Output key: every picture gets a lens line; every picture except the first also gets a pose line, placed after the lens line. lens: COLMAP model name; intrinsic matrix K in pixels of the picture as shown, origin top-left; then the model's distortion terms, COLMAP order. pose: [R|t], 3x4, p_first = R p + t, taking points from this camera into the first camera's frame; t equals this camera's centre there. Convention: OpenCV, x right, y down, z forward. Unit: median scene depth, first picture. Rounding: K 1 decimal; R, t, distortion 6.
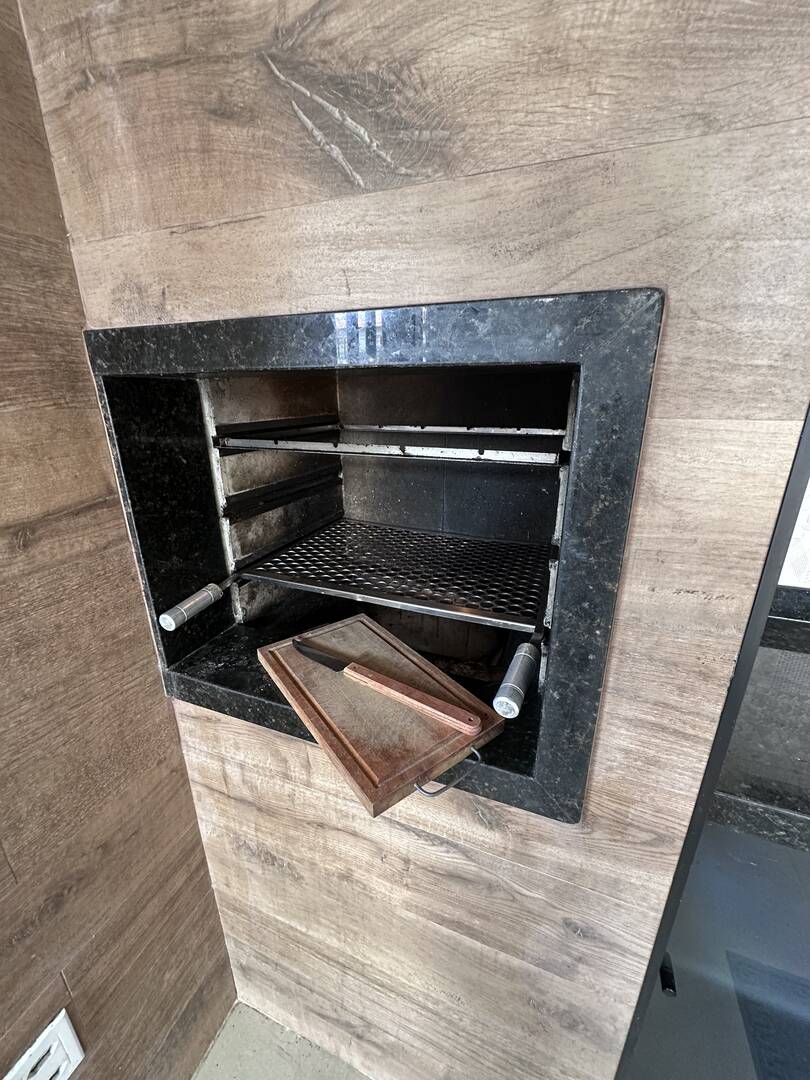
lens RADIAL K [[432.2, 0, 404.5], [0, 432.2, 539.0], [0, 0, 1]] dist [-0.000177, 0.000104]
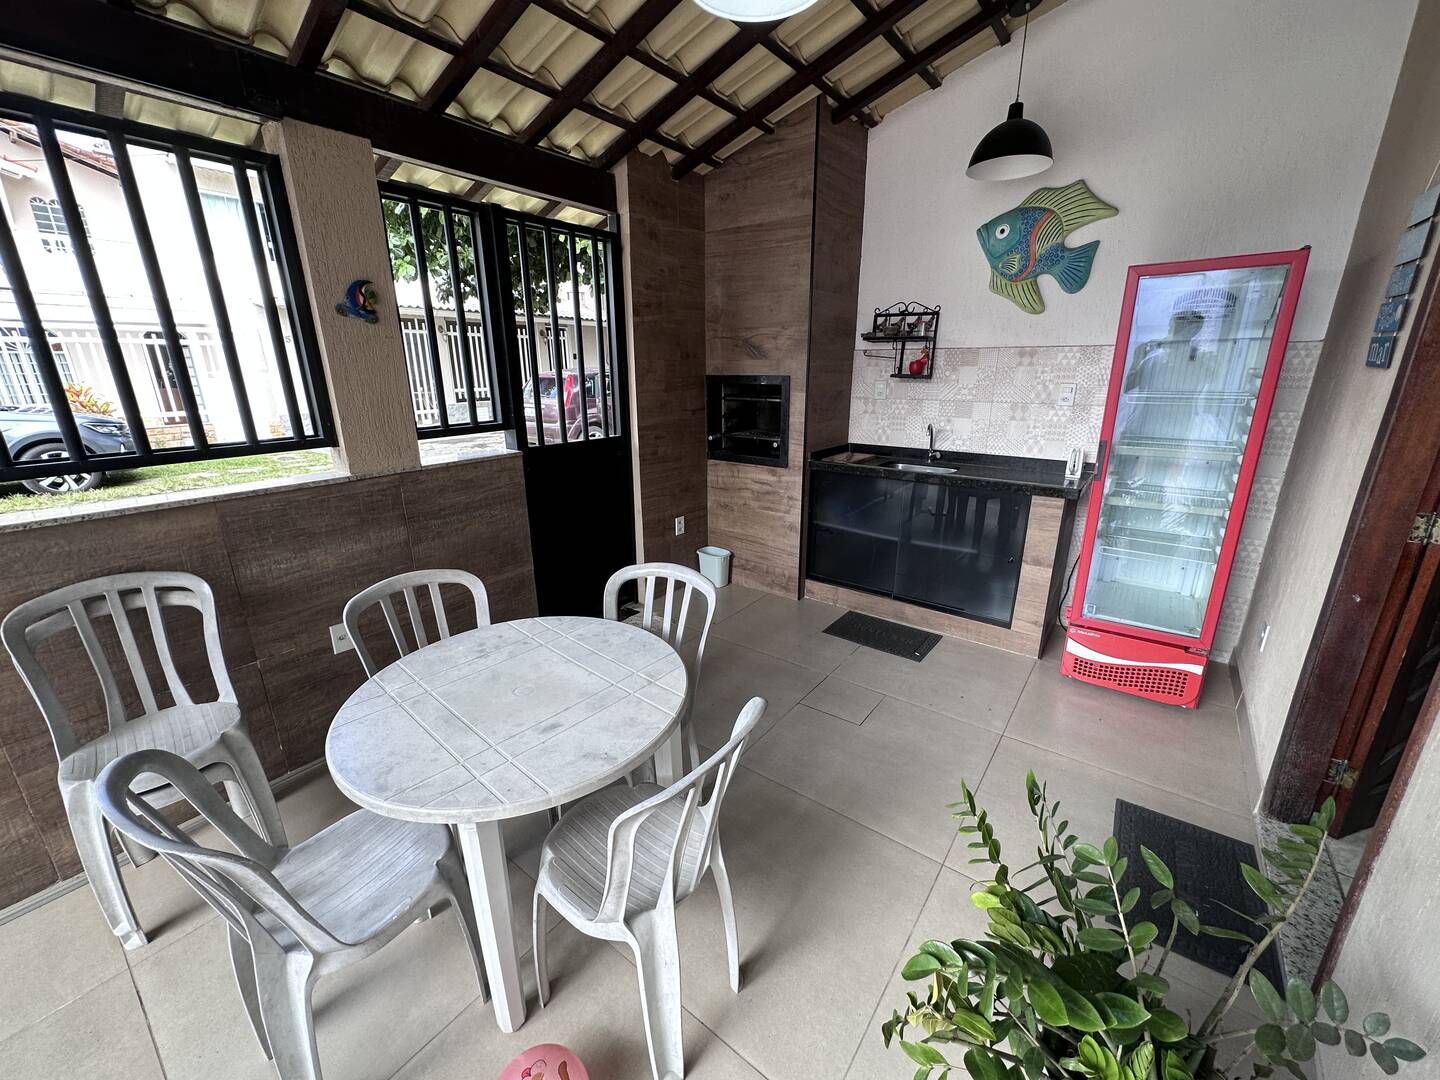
lens RADIAL K [[576.3, 0, 722.6], [0, 576.3, 540.5], [0, 0, 1]] dist [-0.000177, 0.000104]
pose [[0.961420, 0.084001, -0.261946, 1.529942], [-0.091789, 0.995623, -0.017615, 1.698892], [0.259320, 0.040979, 0.964922, -5.879783]]
